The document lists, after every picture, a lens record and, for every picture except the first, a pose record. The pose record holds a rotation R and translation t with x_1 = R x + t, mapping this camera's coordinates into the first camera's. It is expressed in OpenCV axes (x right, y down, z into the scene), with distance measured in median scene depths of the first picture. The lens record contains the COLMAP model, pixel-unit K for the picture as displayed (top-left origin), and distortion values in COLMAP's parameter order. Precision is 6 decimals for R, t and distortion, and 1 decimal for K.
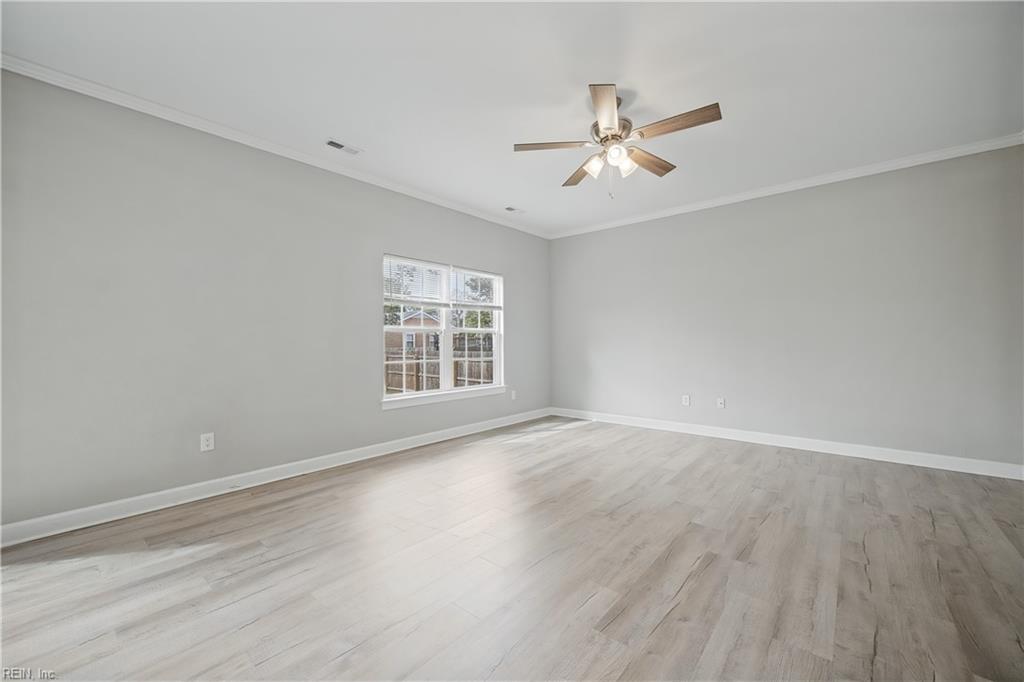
lens RADIAL K [[408.9, 0, 516.9], [0, 408.9, 336.7], [0, 0, 1]] dist [-0.002079, 0.002348]
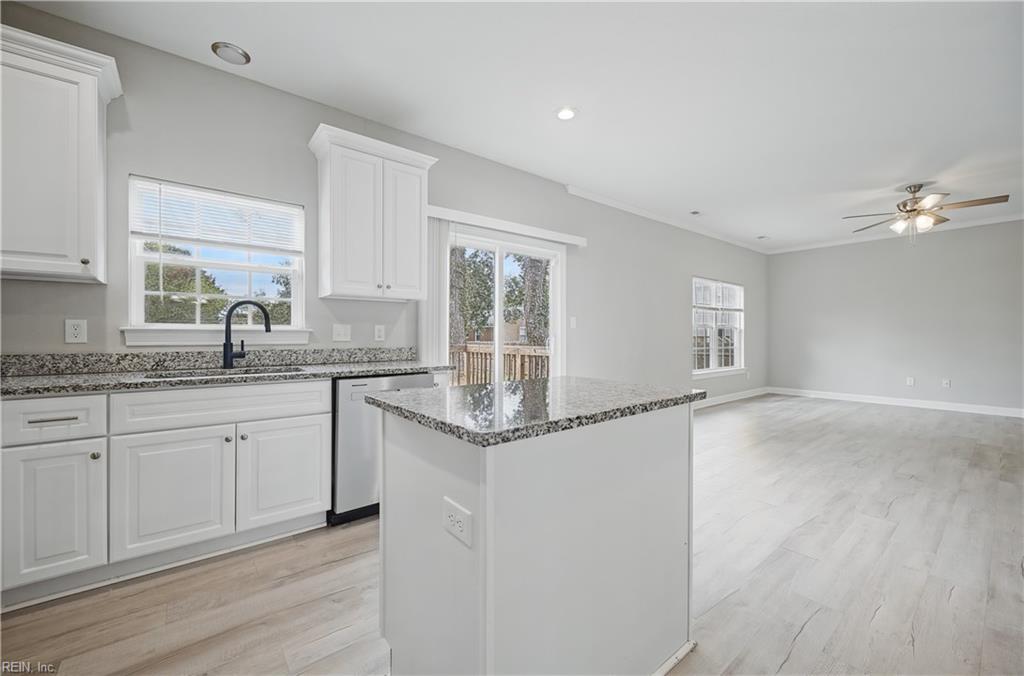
lens RADIAL K [[408.9, 0, 512.9], [0, 408.9, 336.6], [0, 0, 1]] dist [-0.002079, 0.002348]
pose [[0.979911, 0.004012, -0.199395, -0.553838], [-0.000736, 0.999864, 0.016502, -0.005125], [0.199434, -0.016024, 0.979780, -0.505668]]
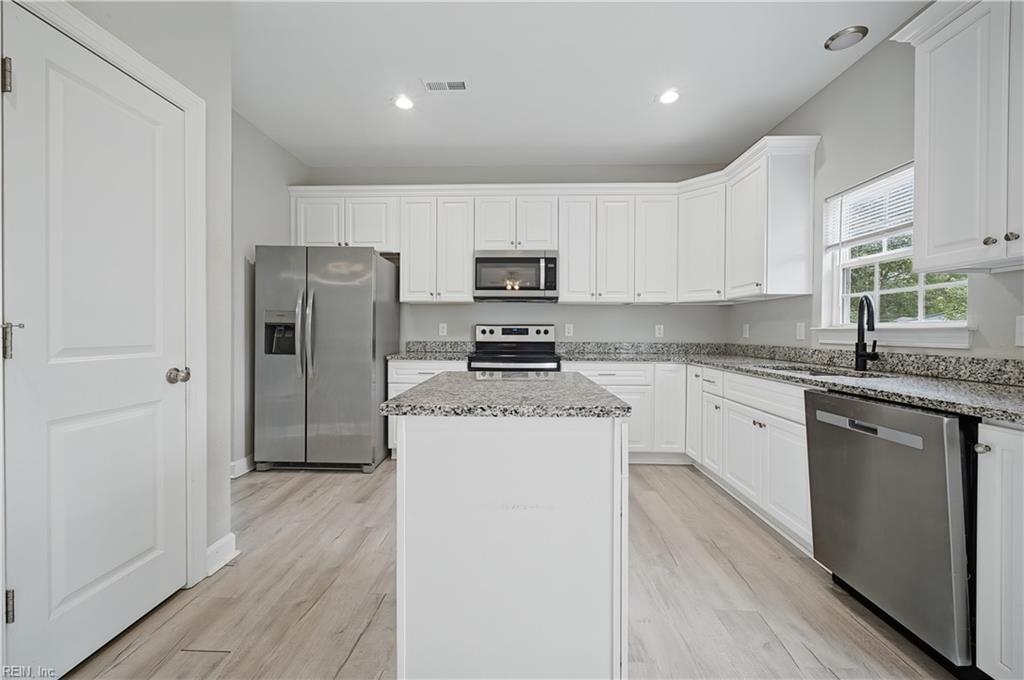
lens RADIAL K [[408.9, 0, 504.0], [0, 408.9, 335.4], [0, 0, 1]] dist [-0.002079, 0.002348]
pose [[-0.797428, 0.004646, -0.603396, -0.394589], [0.004802, 0.999988, 0.001354, 0.000165], [0.603395, -0.001818, -0.797440, 0.030885]]
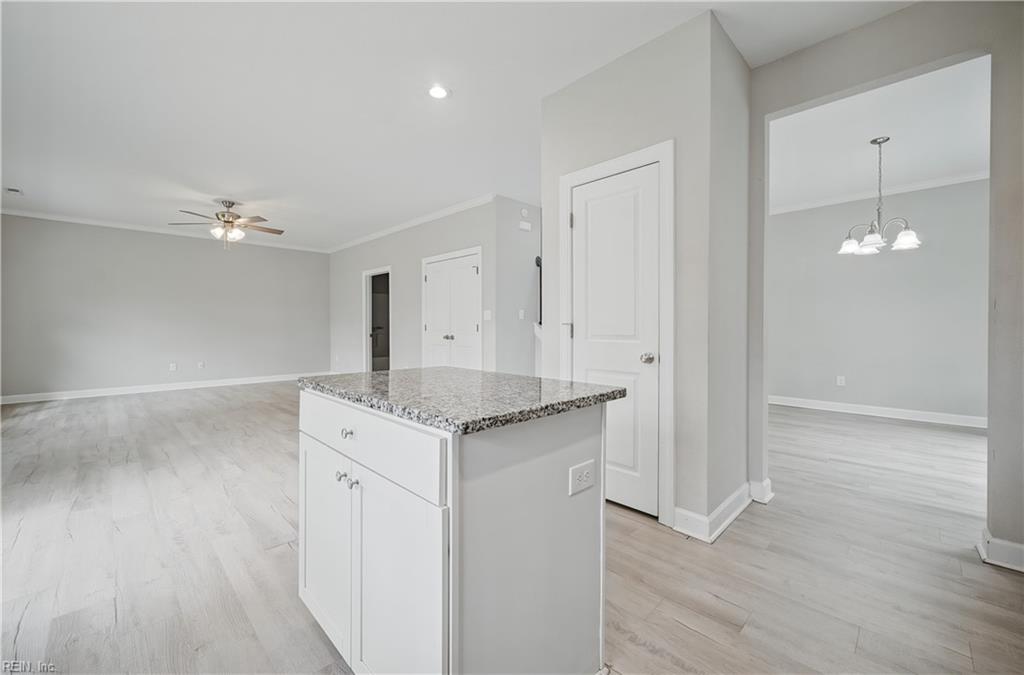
lens RADIAL K [[408.9, 0, 503.5], [0, 408.9, 330.8], [0, 0, 1]] dist [-0.002079, 0.002348]
pose [[0.109057, -0.009887, 0.993986, -0.874181], [-0.013806, 0.999839, 0.011460, -0.002055], [-0.993940, -0.014973, 0.108903, -0.292191]]
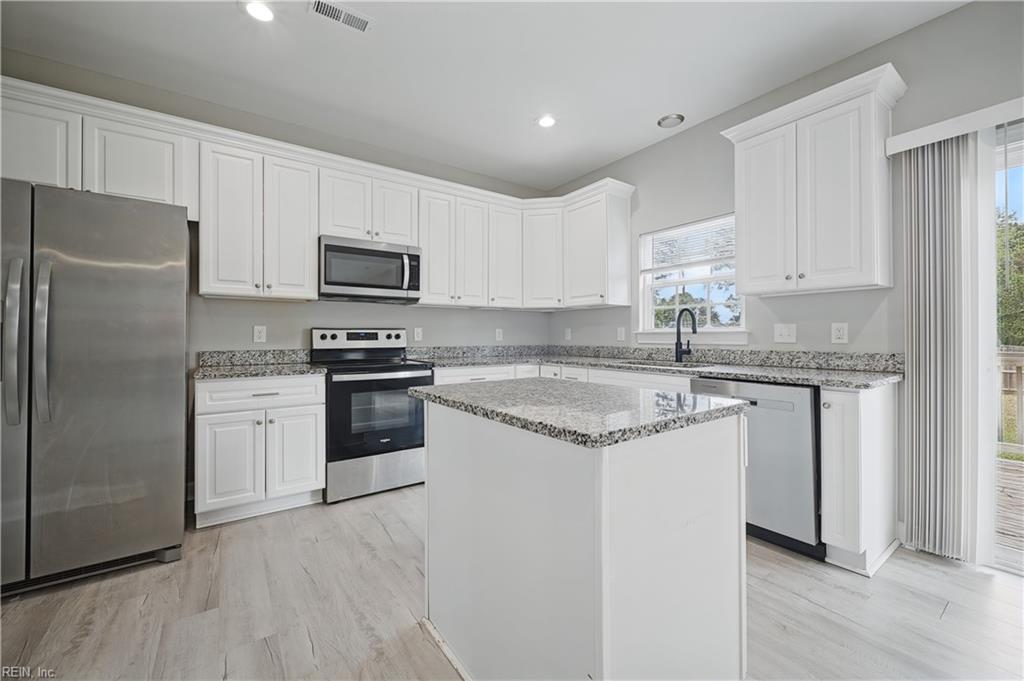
lens RADIAL K [[408.9, 0, 505.3], [0, 408.9, 332.4], [0, 0, 1]] dist [-0.002079, 0.002348]
pose [[-0.271721, -0.005484, -0.962360, -0.305714], [0.015343, 0.999832, -0.010030, -0.002038], [0.962254, -0.017491, -0.271591, -0.178654]]
